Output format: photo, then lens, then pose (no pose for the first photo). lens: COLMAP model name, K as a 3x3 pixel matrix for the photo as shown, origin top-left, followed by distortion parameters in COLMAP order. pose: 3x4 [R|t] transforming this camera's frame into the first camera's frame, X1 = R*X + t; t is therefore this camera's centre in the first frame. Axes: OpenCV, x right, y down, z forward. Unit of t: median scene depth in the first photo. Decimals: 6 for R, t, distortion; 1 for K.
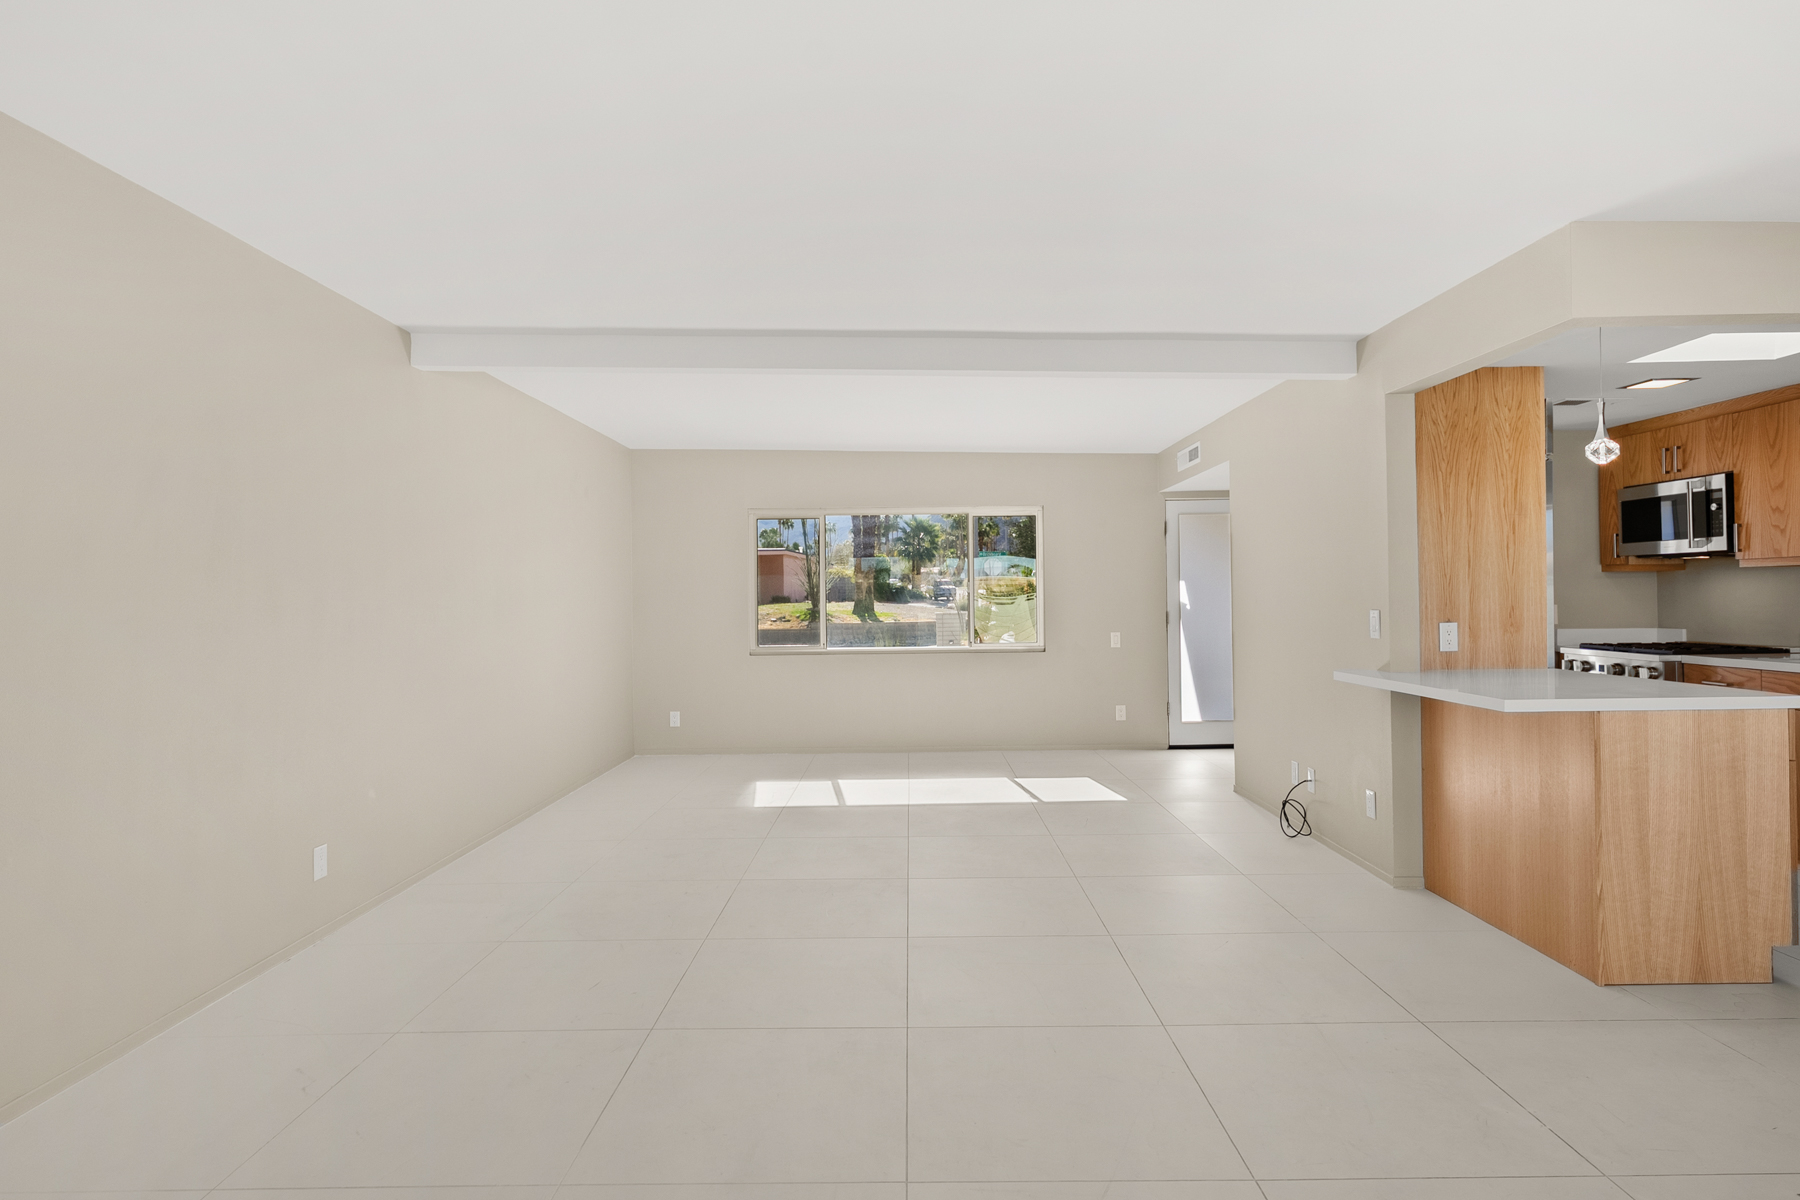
lens RADIAL K [[963.9, 0, 906.0], [0, 963.9, 595.9], [0, 0, 1]] dist [0.002397, 0.001631]
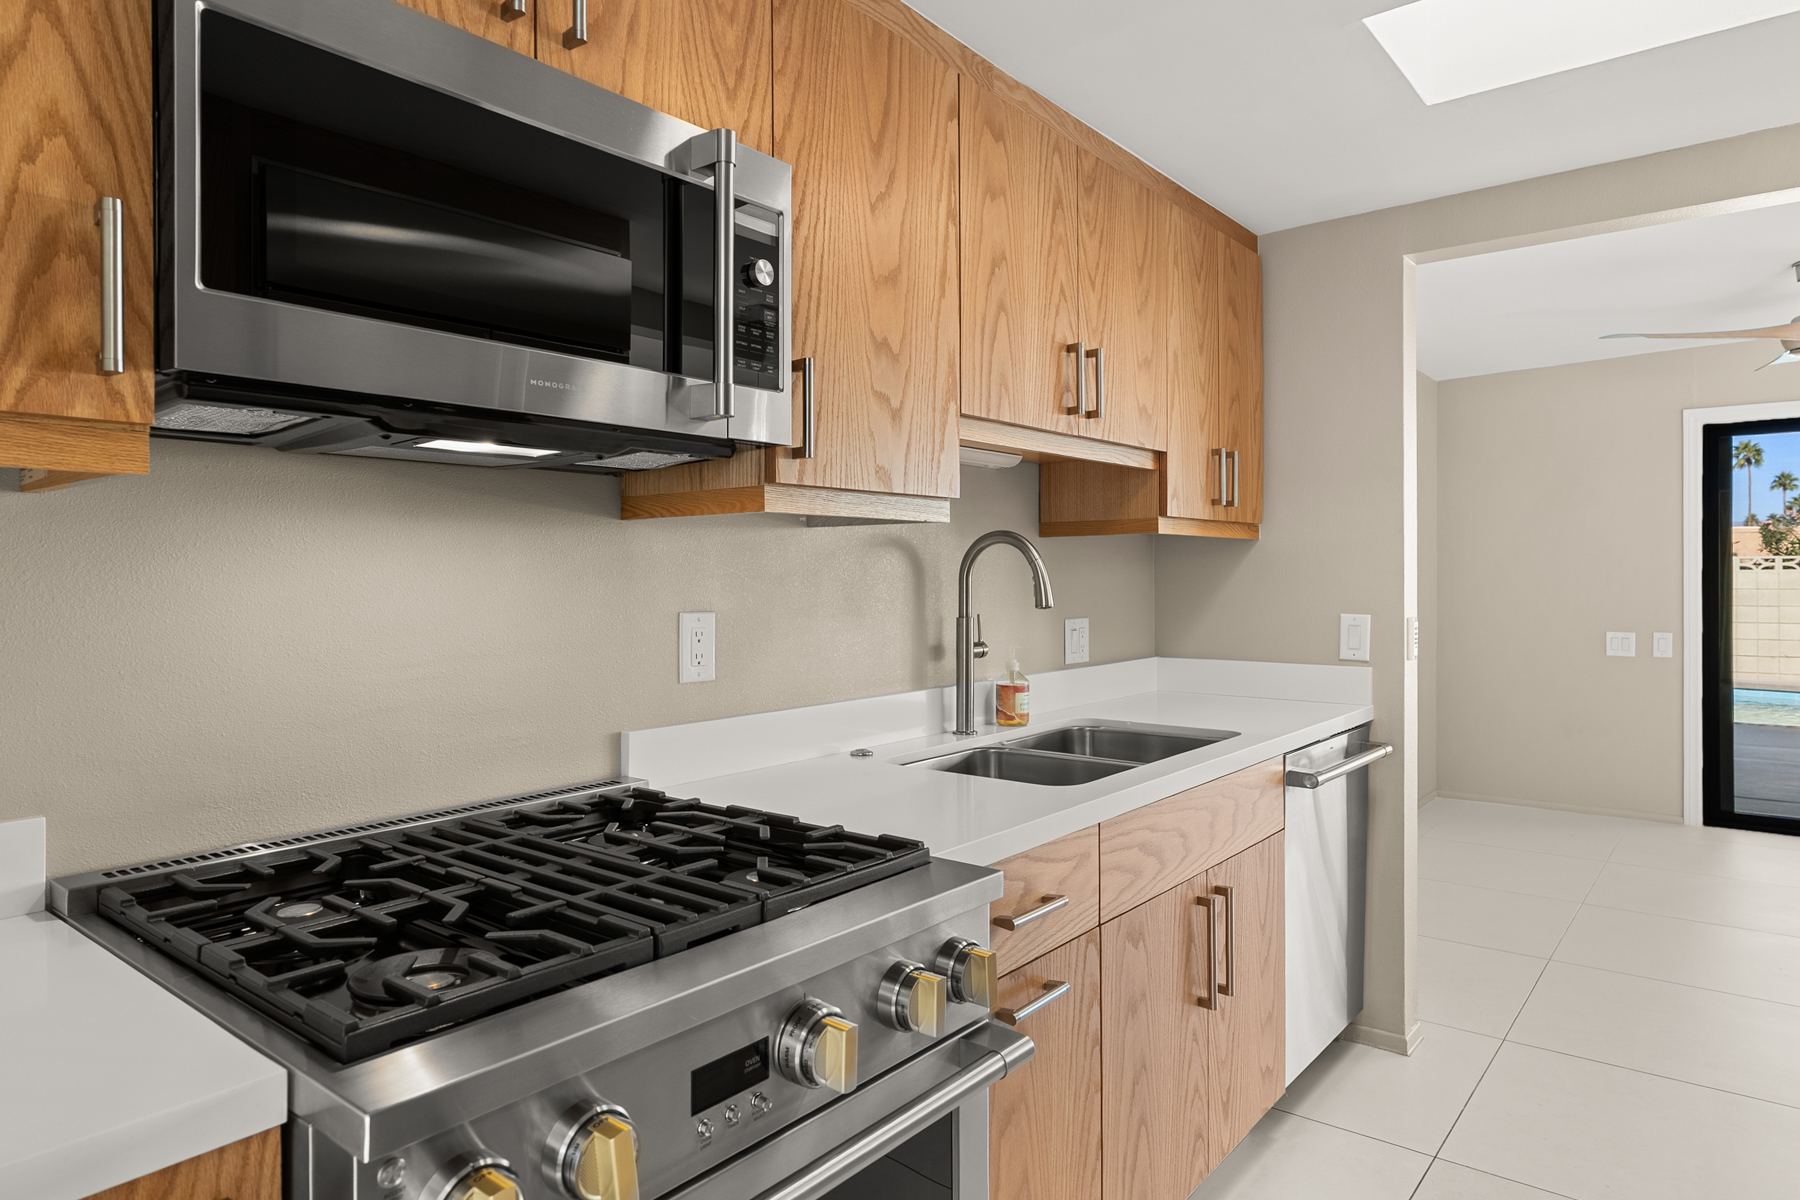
lens RADIAL K [[1076.4, 0, 897.5], [0, 1076.4, 573.9], [0, 0, 1]] dist [0.002732, 0.000274]
pose [[-0.780964, 0.017900, 0.624319, 0.673582], [0.013856, 0.999840, -0.011334, -0.008003], [-0.624422, -0.000201, -0.781087, 1.288476]]
